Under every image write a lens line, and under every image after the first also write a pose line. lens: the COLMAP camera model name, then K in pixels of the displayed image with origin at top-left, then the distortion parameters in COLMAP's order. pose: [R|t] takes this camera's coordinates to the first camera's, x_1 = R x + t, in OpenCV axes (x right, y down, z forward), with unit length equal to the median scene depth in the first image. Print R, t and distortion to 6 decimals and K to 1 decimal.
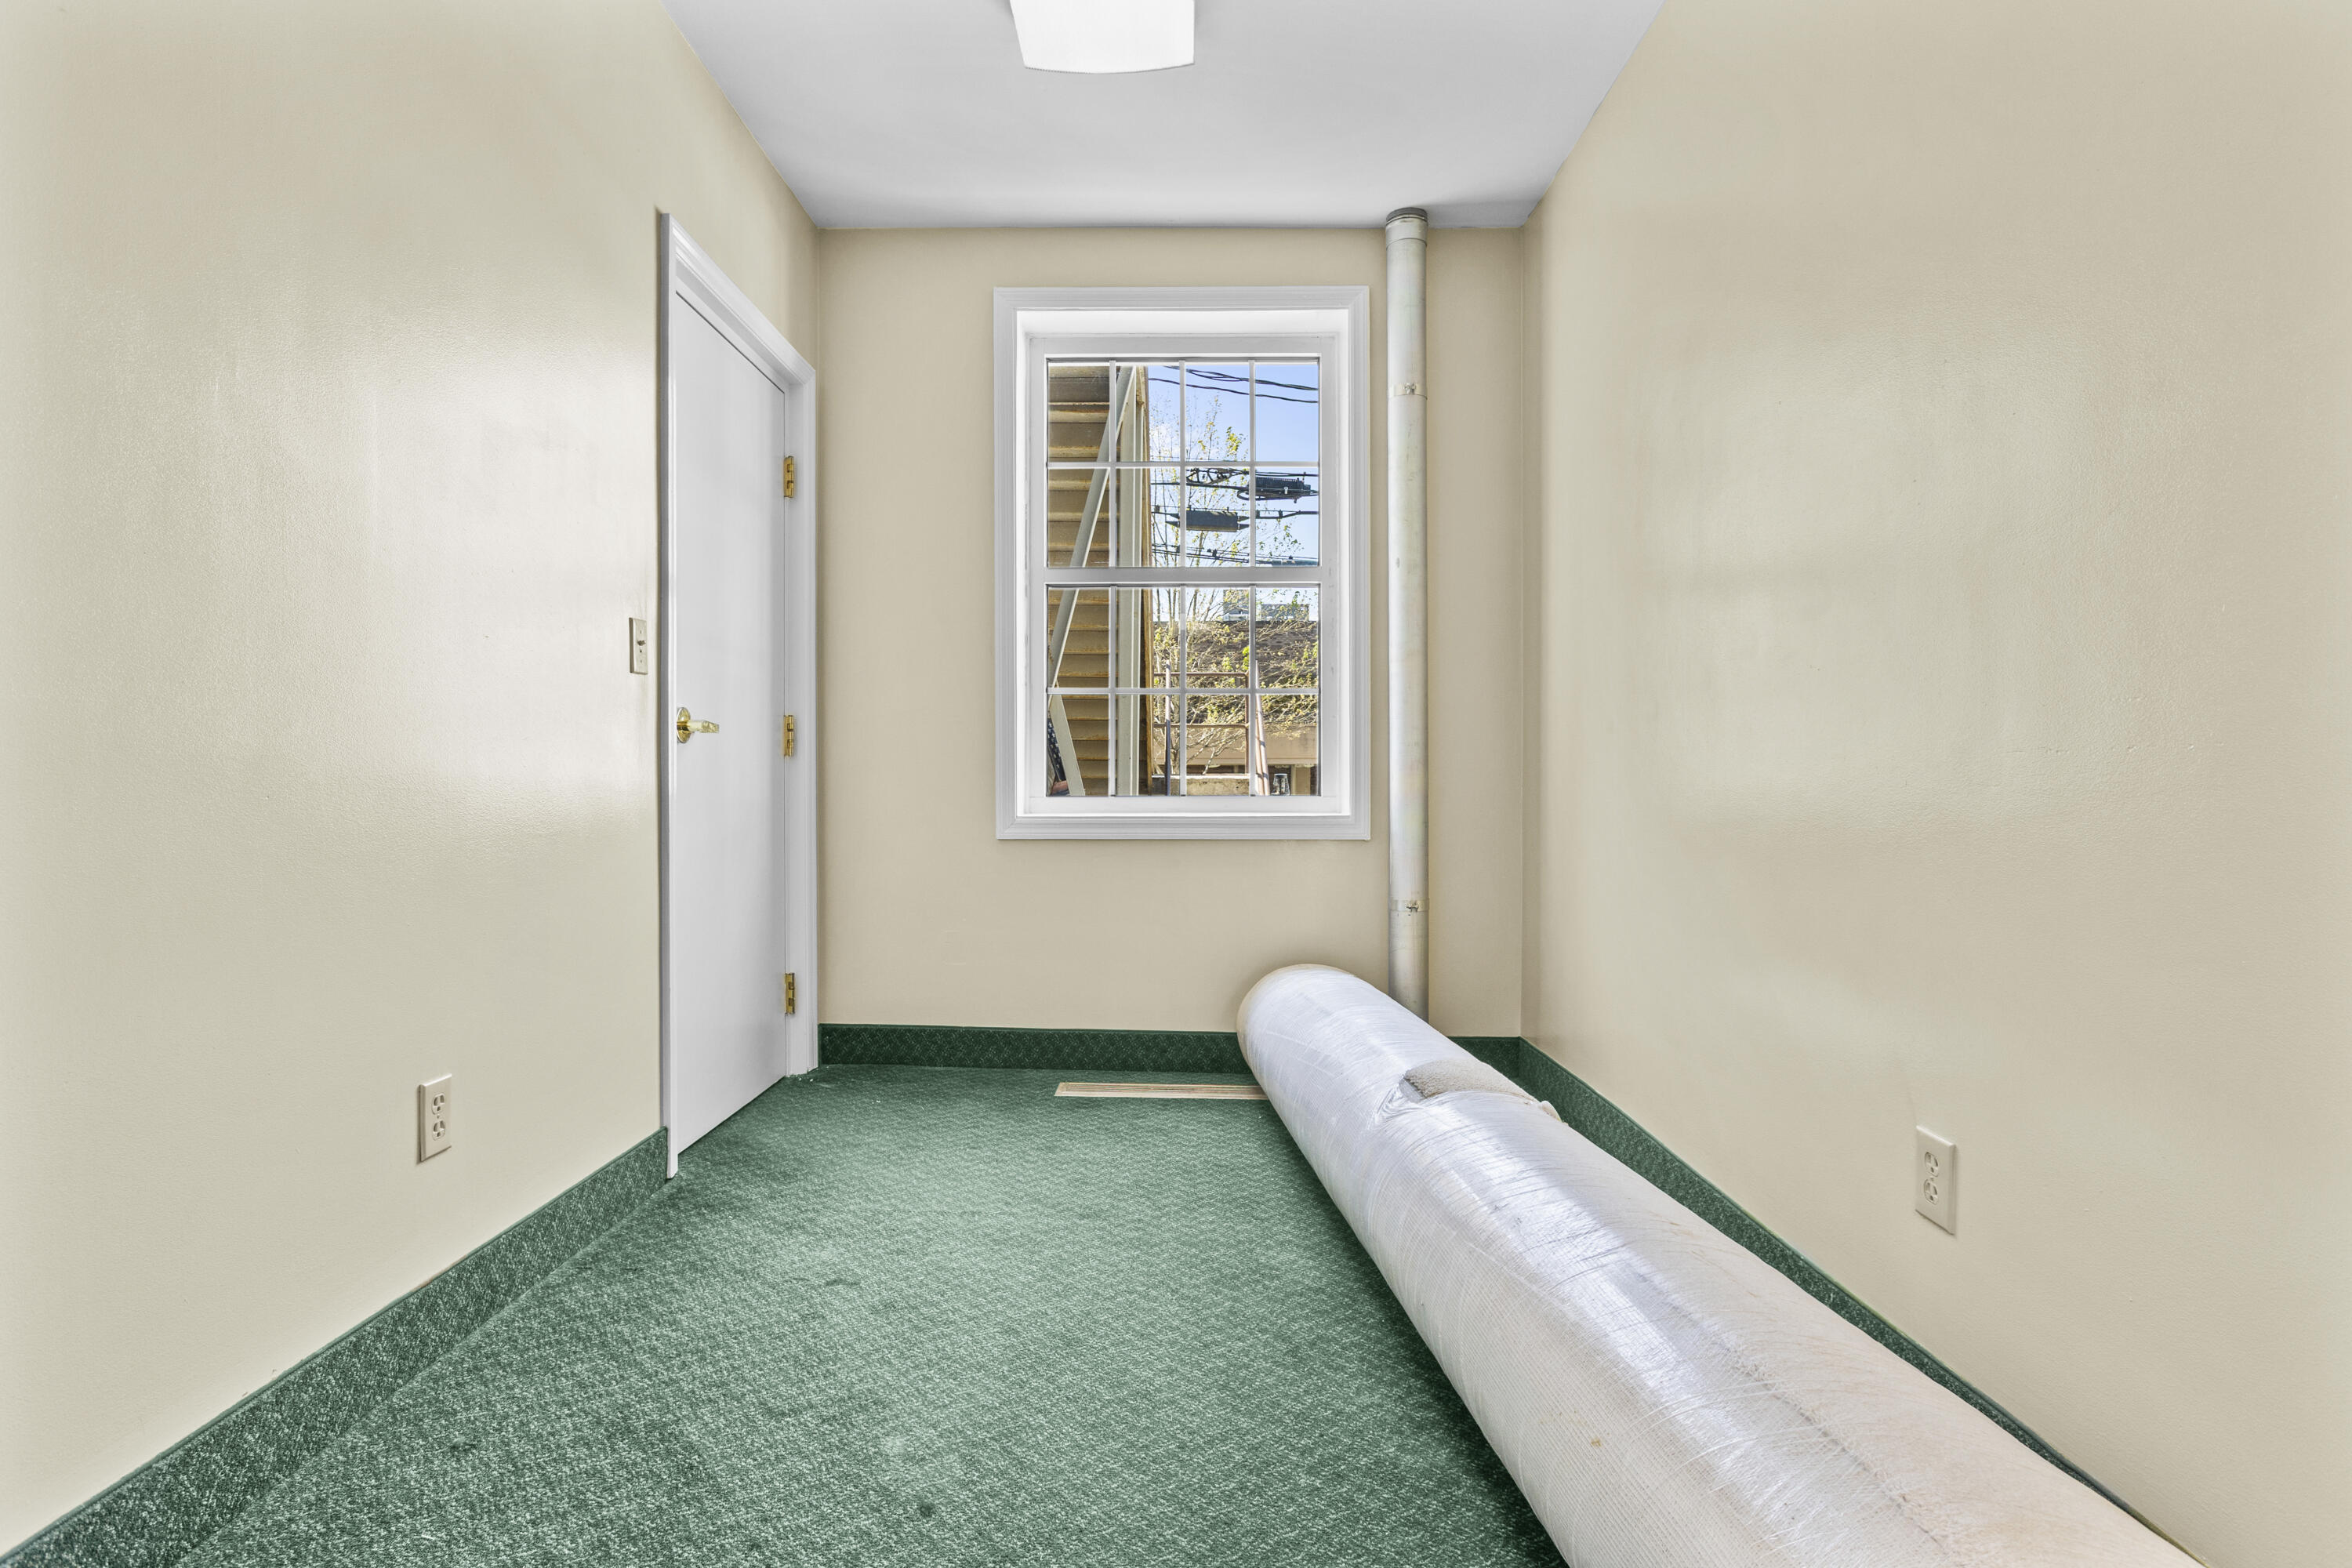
lens RADIAL K [[1199.7, 0, 1180.0], [0, 1199.7, 782.9], [0, 0, 1]] dist [-0.000486, 0.000008]
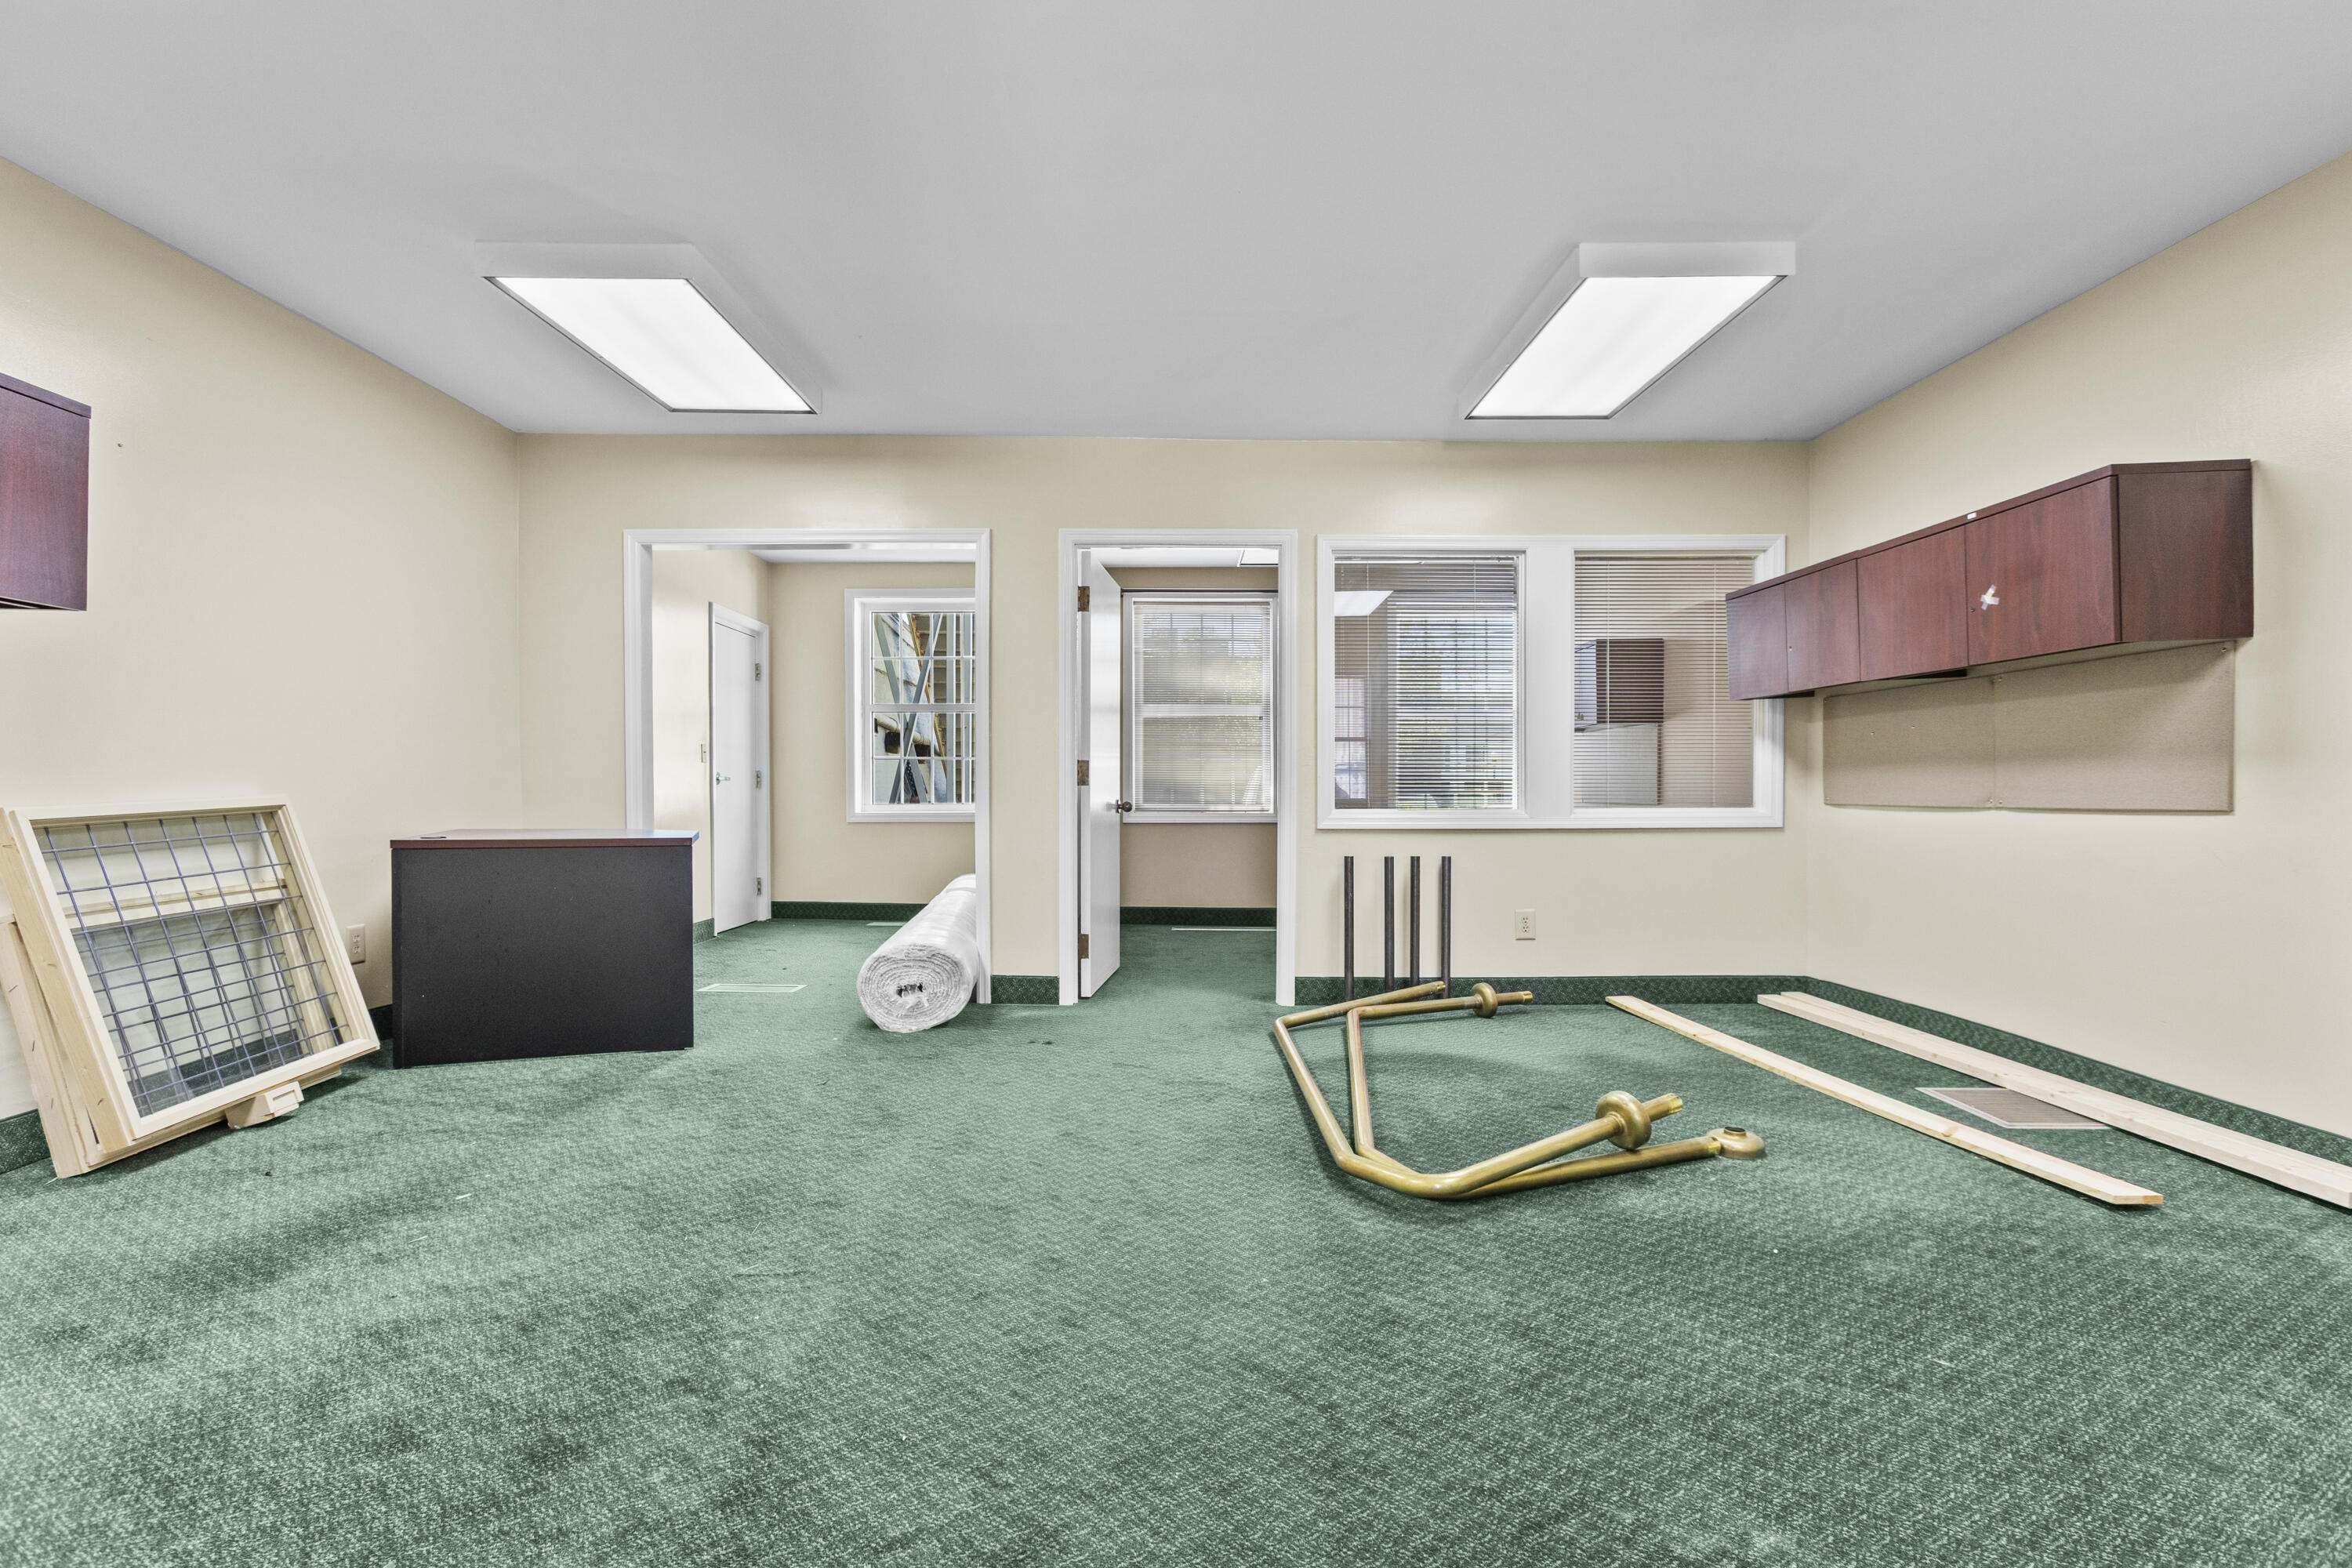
lens RADIAL K [[1176.8, 0, 1172.3], [0, 1176.8, 783.4], [0, 0, 1]] dist [-0.000153, -0.000052]
pose [[0.999947, -0.004290, 0.009317, 0.482651], [0.004338, 0.999978, -0.005108, -0.015492], [-0.009295, 0.005148, 0.999944, -1.368137]]
